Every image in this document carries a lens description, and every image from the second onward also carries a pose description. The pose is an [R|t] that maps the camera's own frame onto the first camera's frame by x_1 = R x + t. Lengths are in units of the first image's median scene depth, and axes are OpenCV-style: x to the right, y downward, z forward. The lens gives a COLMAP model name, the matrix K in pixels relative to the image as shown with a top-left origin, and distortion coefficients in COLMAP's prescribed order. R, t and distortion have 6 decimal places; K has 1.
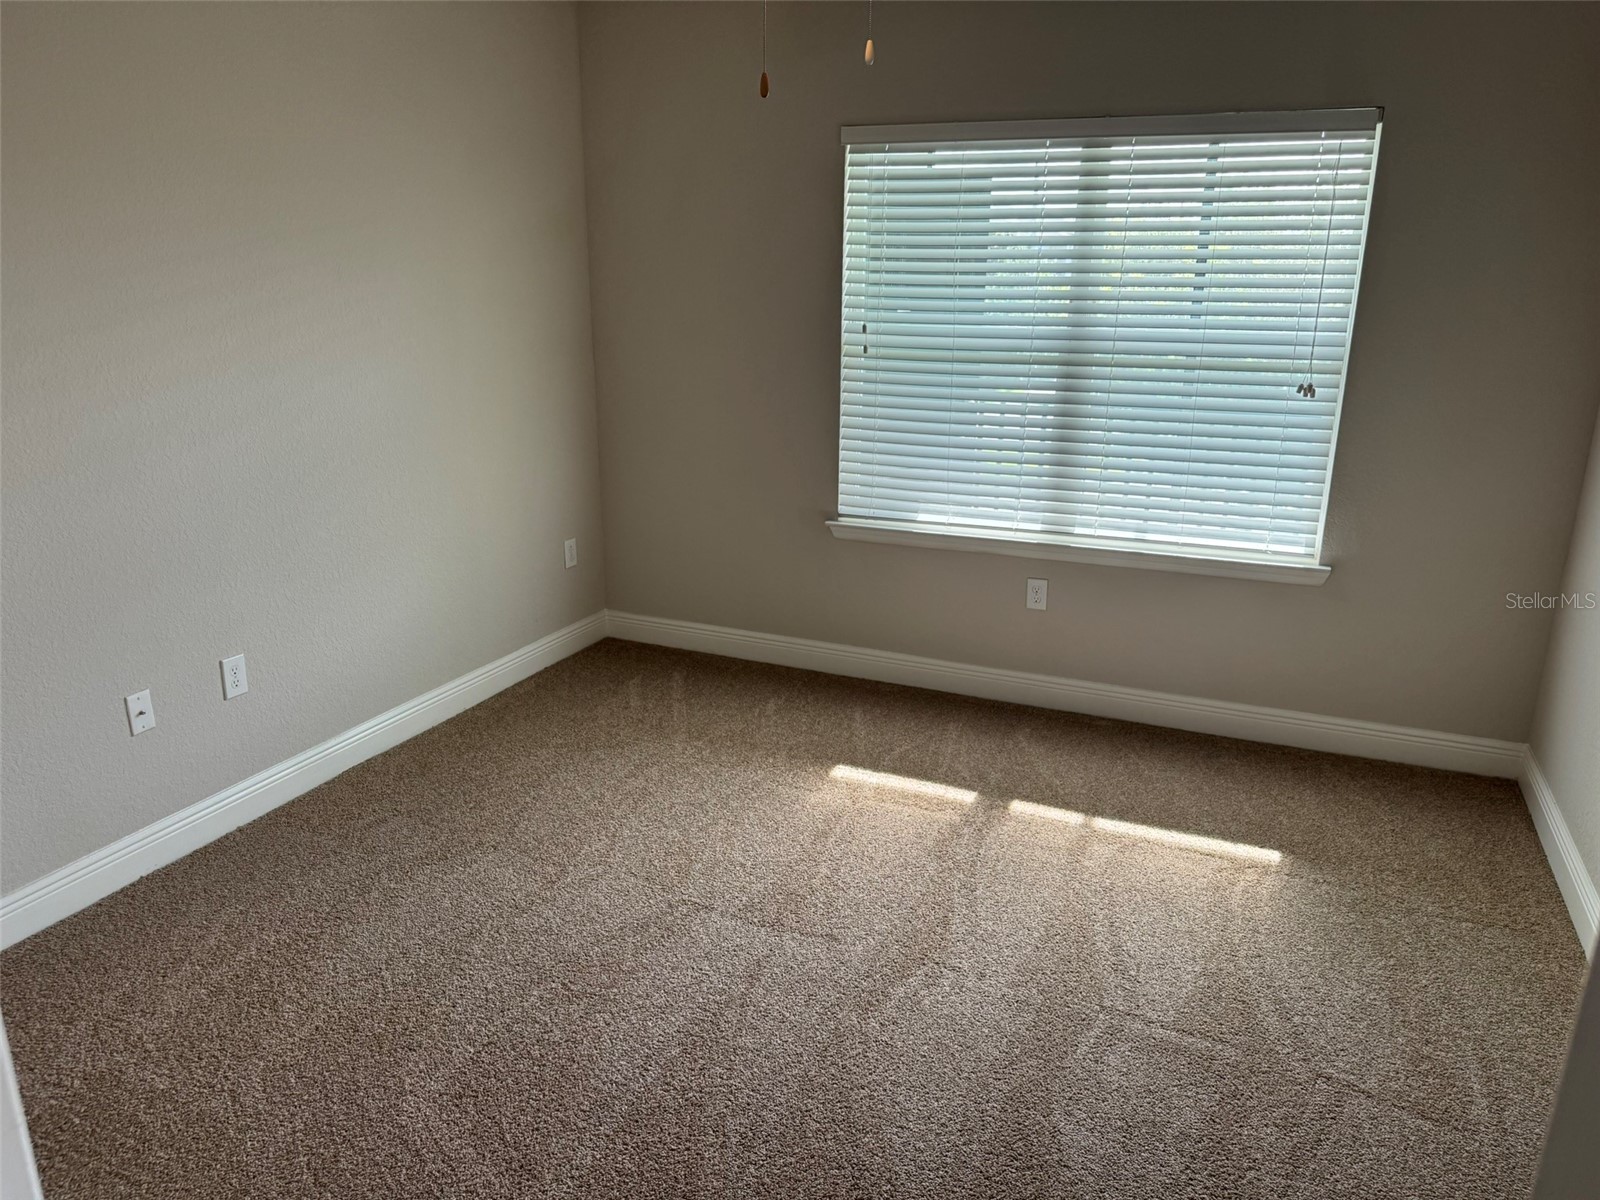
lens RADIAL K [[1114.9, 0, 799.2], [0, 1114.9, 590.9], [0, 0, 1]] dist [0.062693, -0.092687]
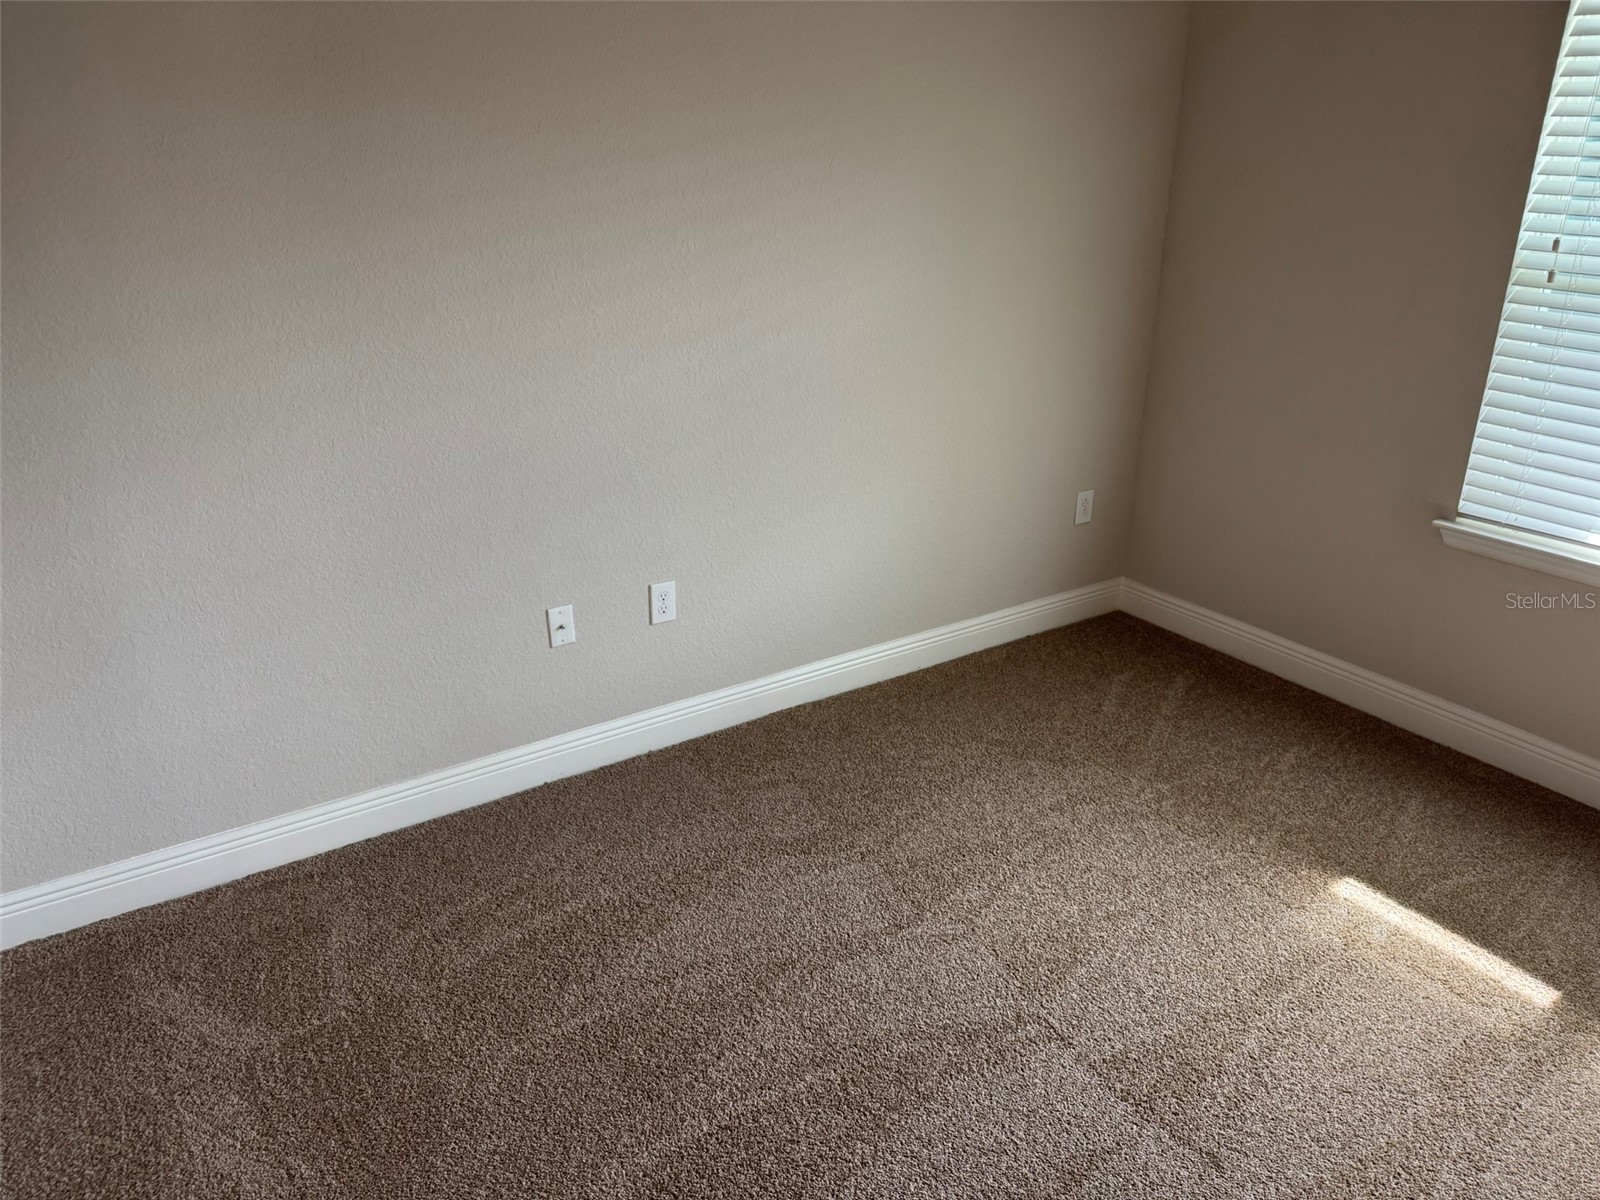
lens RADIAL K [[1109.7, 0, 800.0], [0, 1109.7, 600.0], [0, 0, 1]] dist [0.101272, -0.156190]
pose [[0.833064, 0.196387, -0.517142, 0.078597], [-0.141317, 0.979394, 0.144282, -0.068624], [0.534821, -0.047115, 0.843651, 0.215312]]
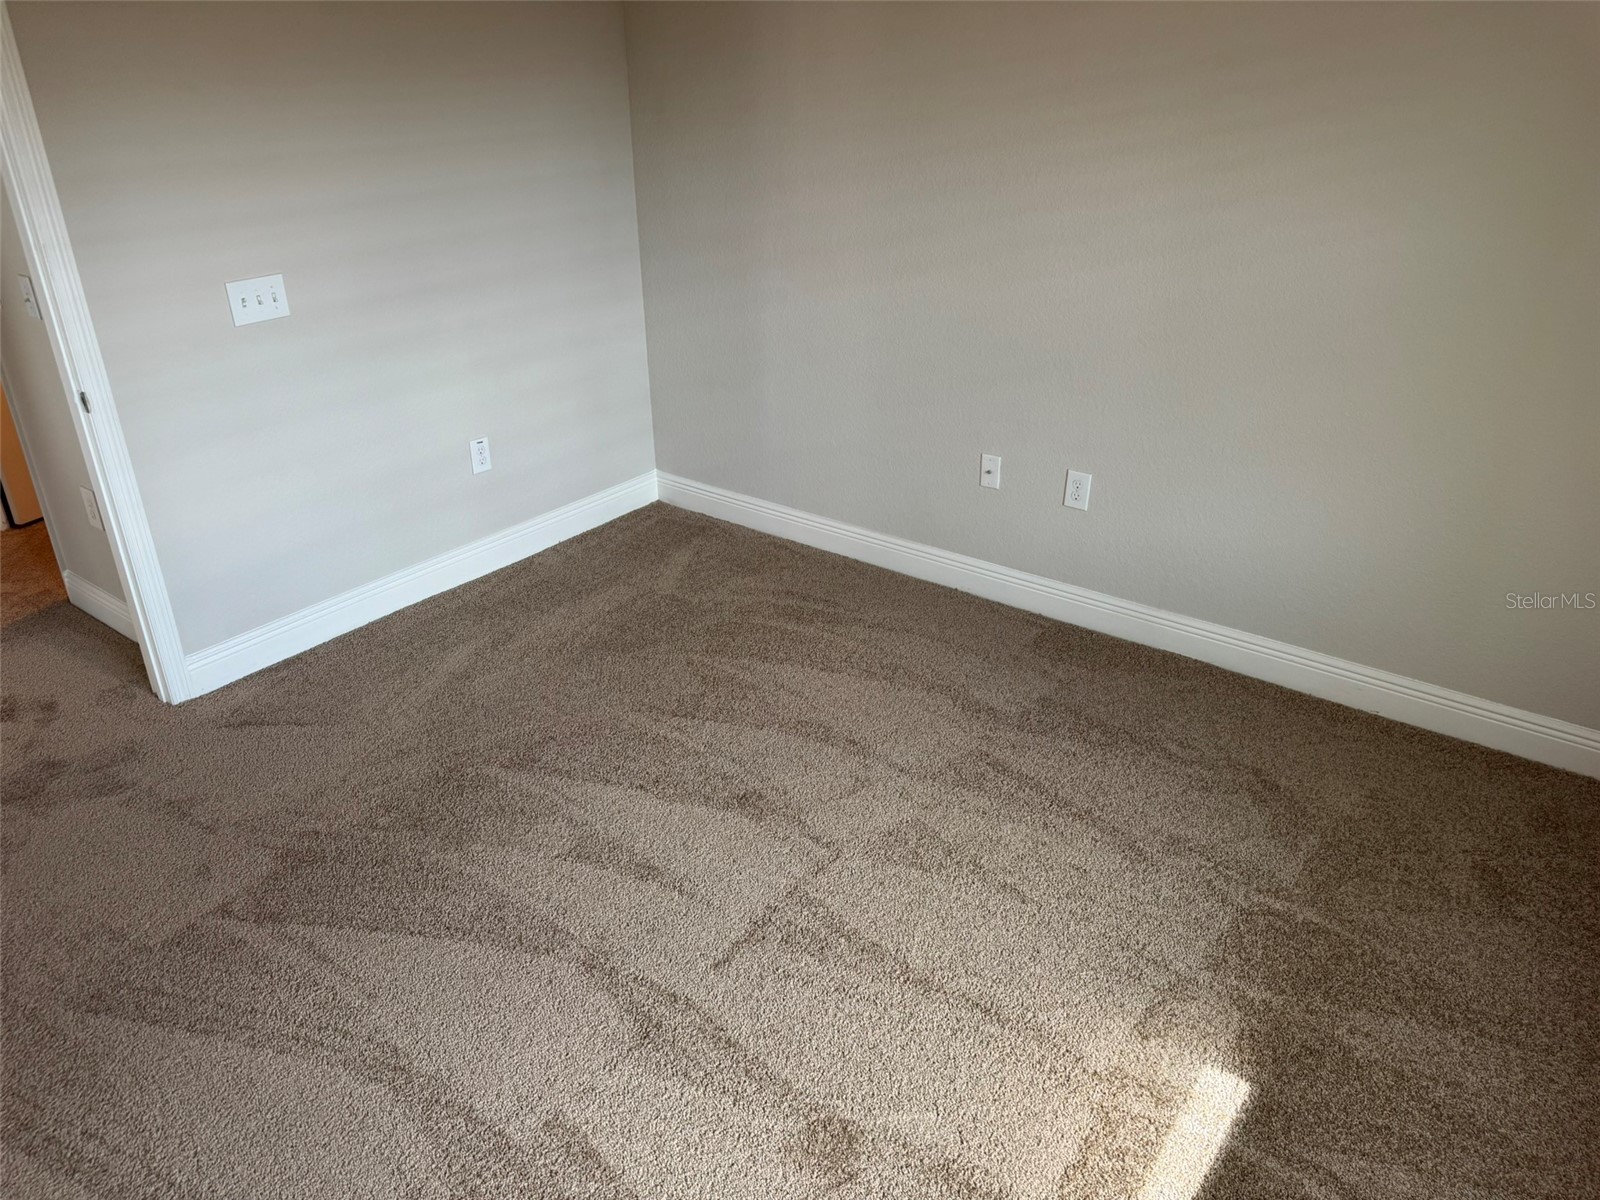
lens RADIAL K [[1114.9, 0, 799.2], [0, 1114.9, 590.9], [0, 0, 1]] dist [0.062693, -0.092687]
pose [[-0.269644, 0.409542, -0.871532, 0.452196], [-0.247483, 0.845182, 0.473729, -0.237785], [0.930615, 0.343427, -0.126544, 0.780419]]
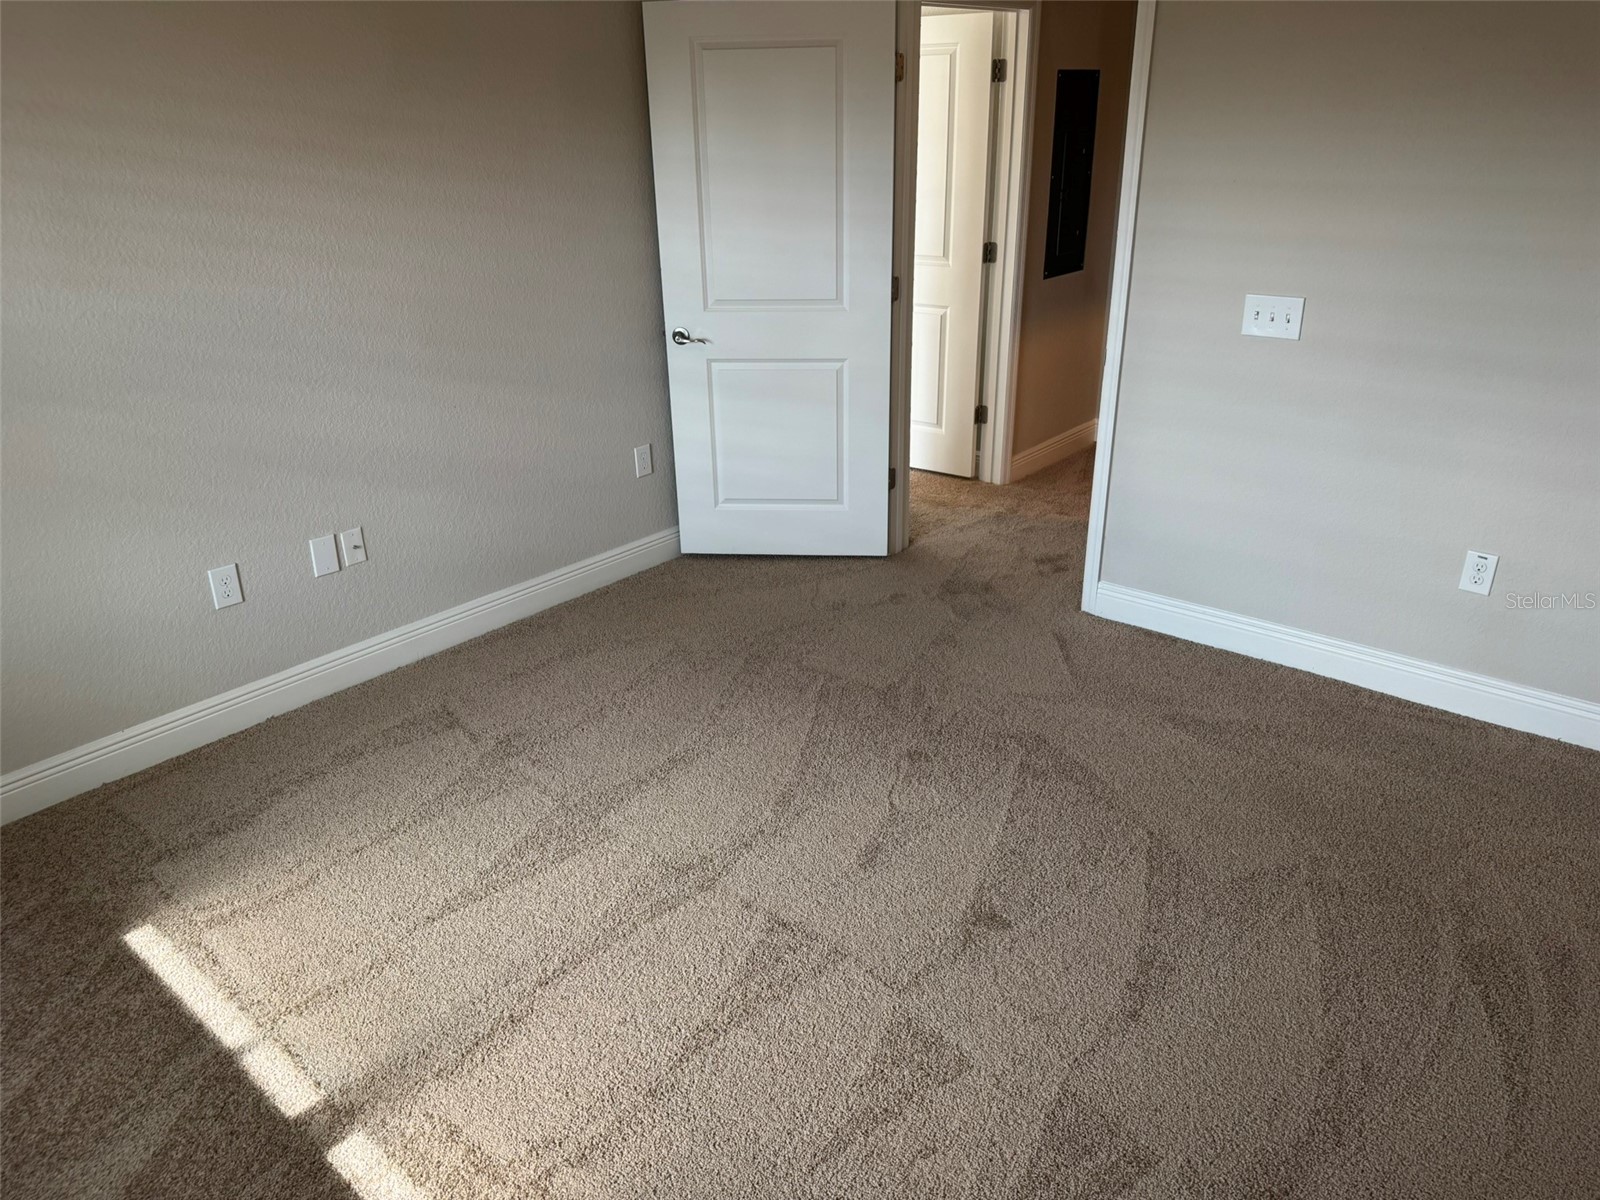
lens RADIAL K [[1114.9, 0, 799.2], [0, 1114.9, 590.9], [0, 0, 1]] dist [0.062693, -0.092687]
pose [[-0.944478, -0.122845, 0.304748, -0.190131], [0.095314, 0.785169, 0.611902, -0.322039], [-0.314448, 0.606975, -0.729866, 1.094730]]
